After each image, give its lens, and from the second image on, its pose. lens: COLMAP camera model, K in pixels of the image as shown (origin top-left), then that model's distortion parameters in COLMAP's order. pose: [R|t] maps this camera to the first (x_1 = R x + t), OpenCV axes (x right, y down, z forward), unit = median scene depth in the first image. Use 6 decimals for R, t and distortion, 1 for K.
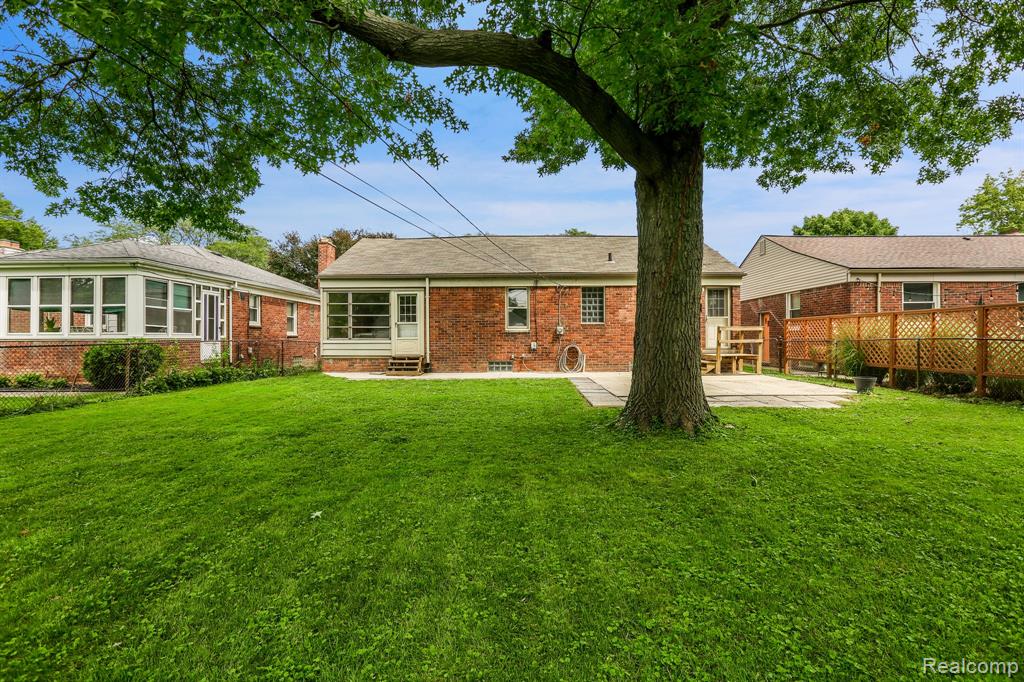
lens RADIAL K [[476.6, 0, 512.0], [0, 476.6, 341.0], [0, 0, 1]] dist [-0.032133, 0.000737]
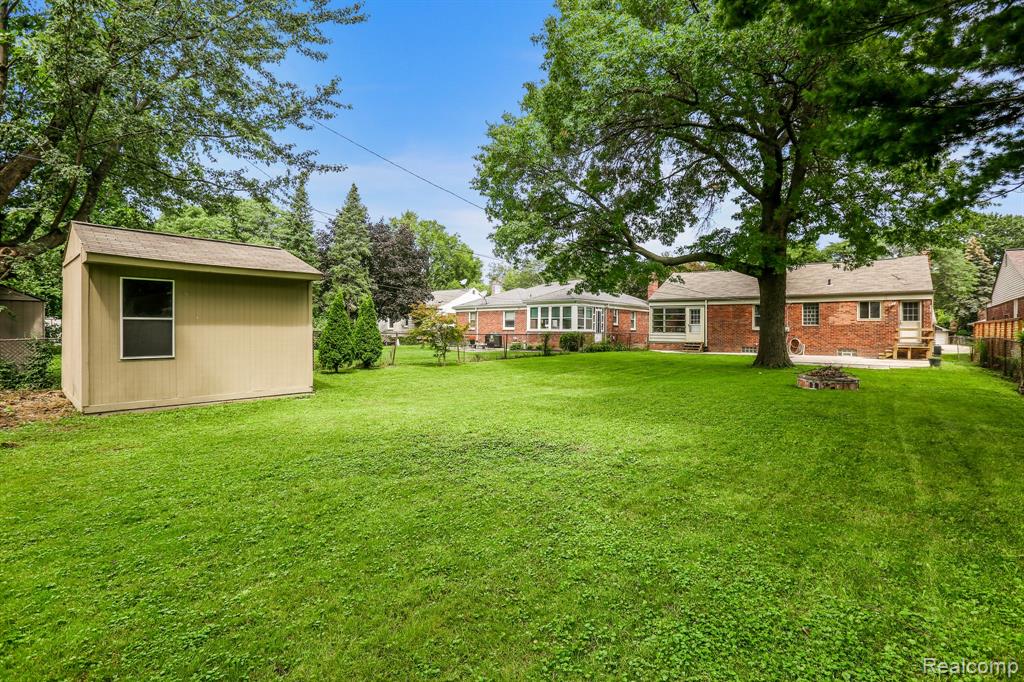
lens RADIAL K [[476.6, 0, 512.0], [0, 476.6, 341.0], [0, 0, 1]] dist [-0.032133, 0.000737]
pose [[0.788462, 0.024027, -0.614613, 0.354417], [-0.014672, 0.999687, 0.020258, -0.001023], [0.614908, -0.006955, 0.788568, -0.887789]]
